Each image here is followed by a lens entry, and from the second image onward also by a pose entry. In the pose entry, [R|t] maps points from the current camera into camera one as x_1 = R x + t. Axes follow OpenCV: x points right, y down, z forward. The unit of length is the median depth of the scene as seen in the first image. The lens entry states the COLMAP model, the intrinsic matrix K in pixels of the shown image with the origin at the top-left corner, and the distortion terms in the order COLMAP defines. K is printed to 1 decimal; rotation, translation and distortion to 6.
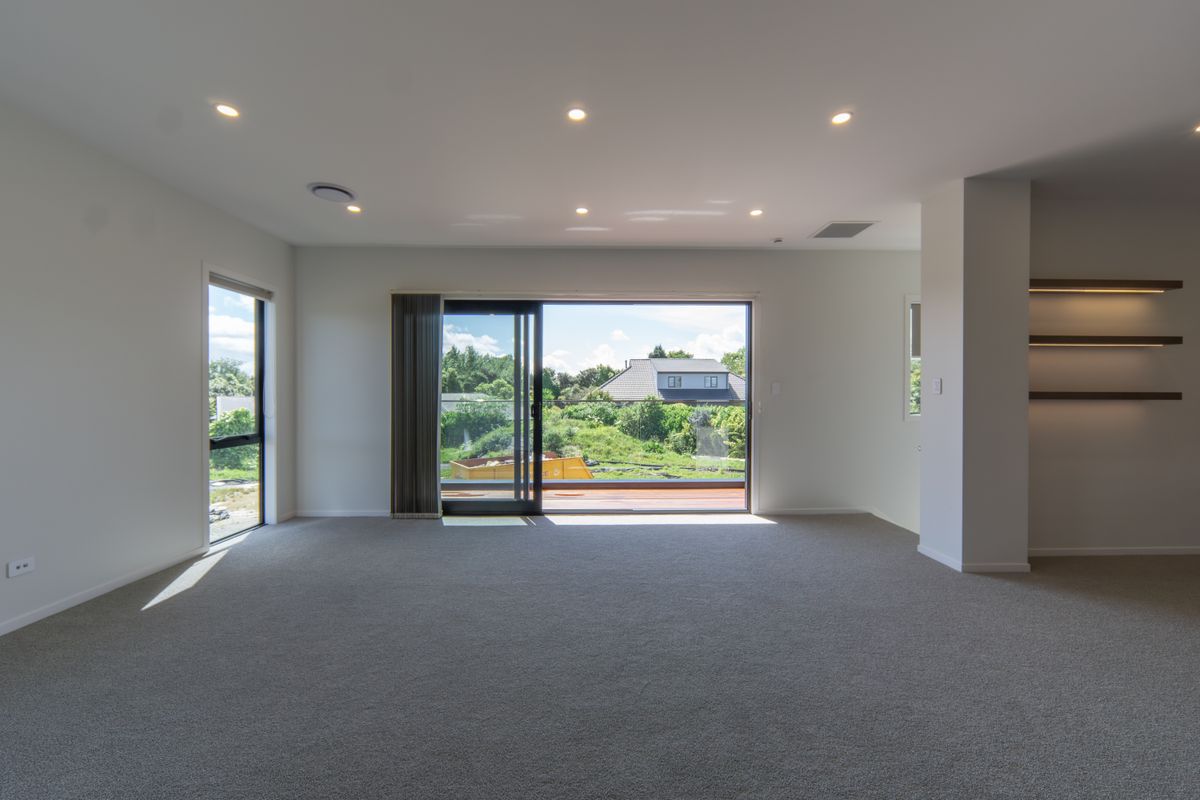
lens RADIAL K [[481.5, 0, 600.0], [0, 481.5, 400.0], [0, 0, 1]] dist [-0.007175, 0.000064]
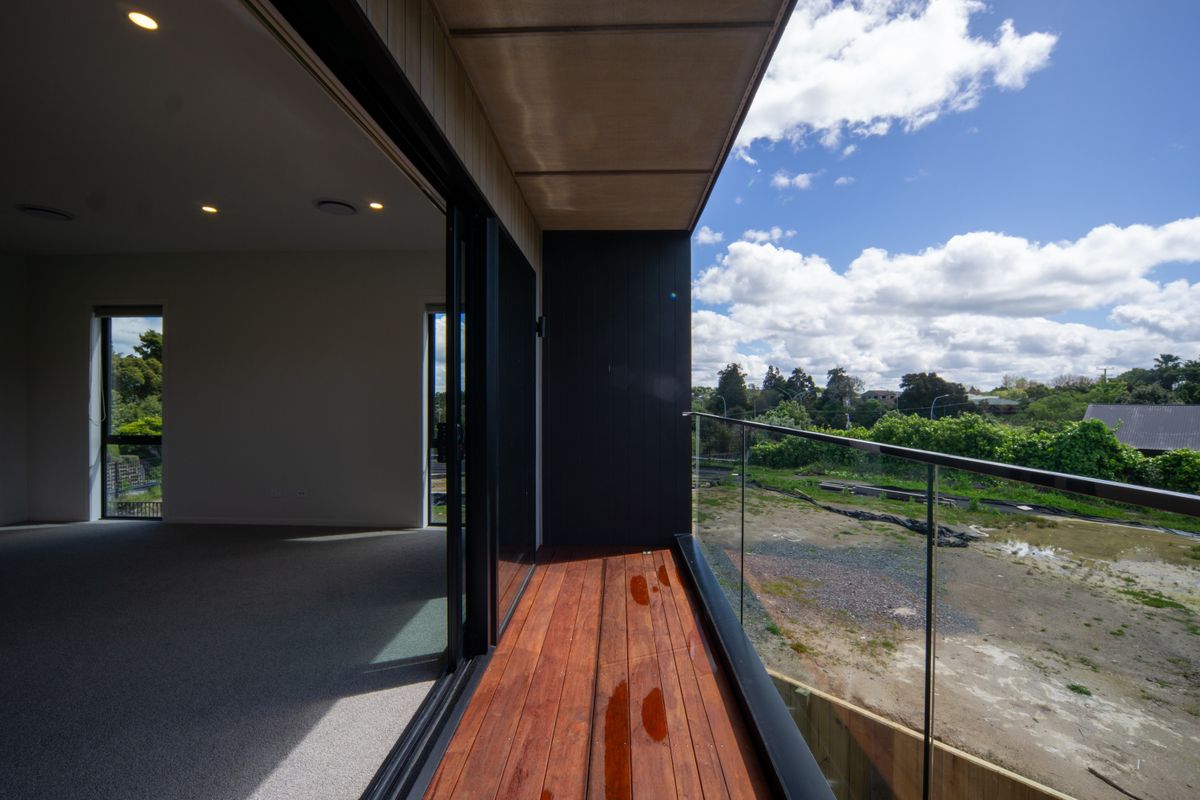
lens RADIAL K [[481.5, 0, 600.0], [0, 481.5, 400.0], [0, 0, 1]] dist [-0.007175, 0.000064]
pose [[-0.055270, 0.001399, -0.998470, 0.321777], [-0.014280, 0.999896, 0.002192, -0.019999], [0.998369, 0.014379, -0.055245, 1.178216]]
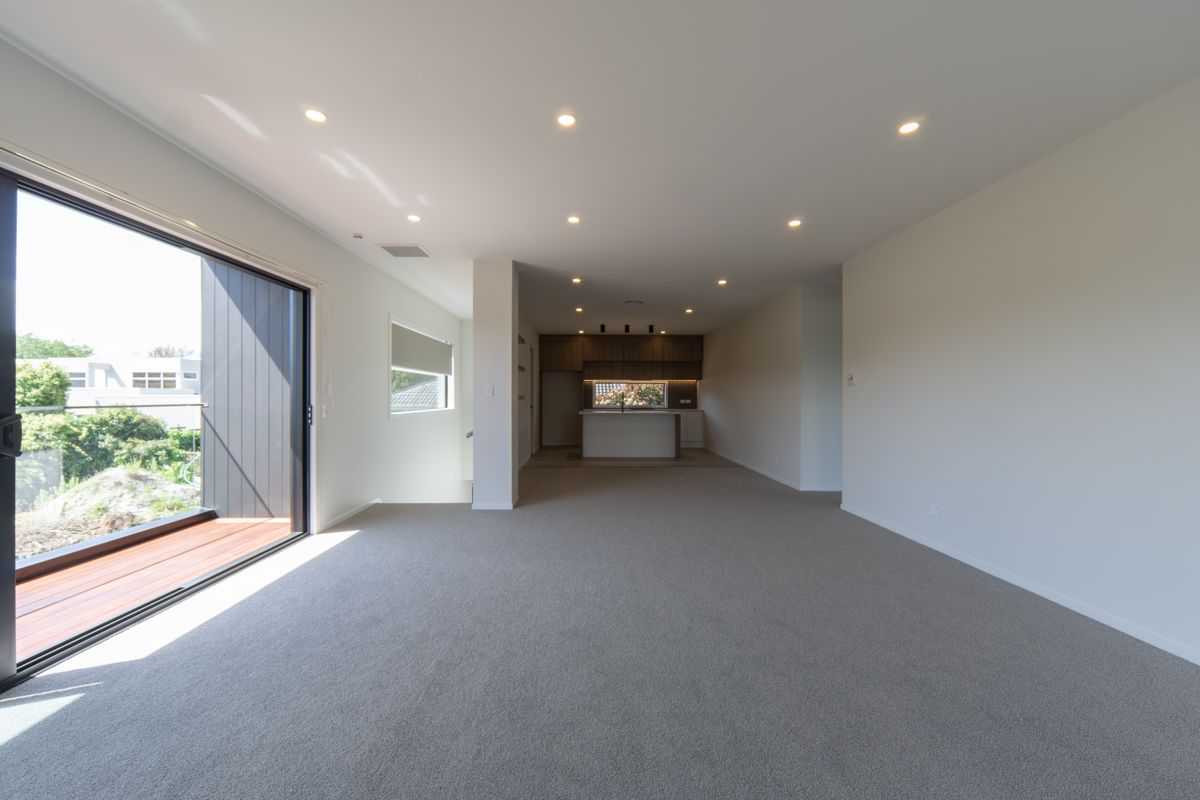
lens RADIAL K [[481.5, 0, 600.0], [0, 481.5, 400.0], [0, 0, 1]] dist [-0.007175, 0.000064]
pose [[-0.020060, -0.005116, 0.999786, -0.558001], [0.010058, 0.999935, 0.005319, -0.004084], [-0.999748, 0.010162, -0.020007, 0.500662]]
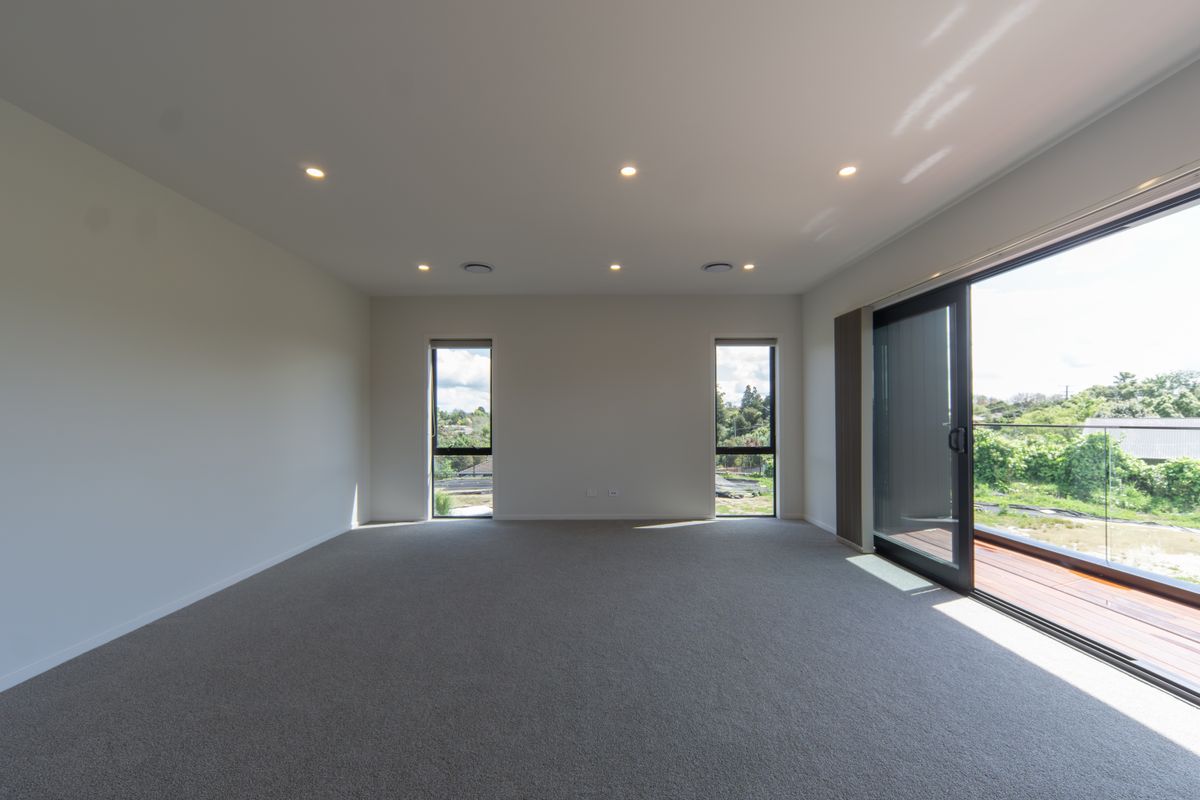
lens RADIAL K [[472.8, 0, 592.4], [0, 472.8, 414.2], [0, 0, 1]] dist [0.000949, -0.000060]
pose [[-0.015712, -0.008844, -0.999837, 0.557680], [-0.006416, 0.999941, -0.008744, -0.004691], [0.999856, 0.006277, -0.015767, 0.490599]]
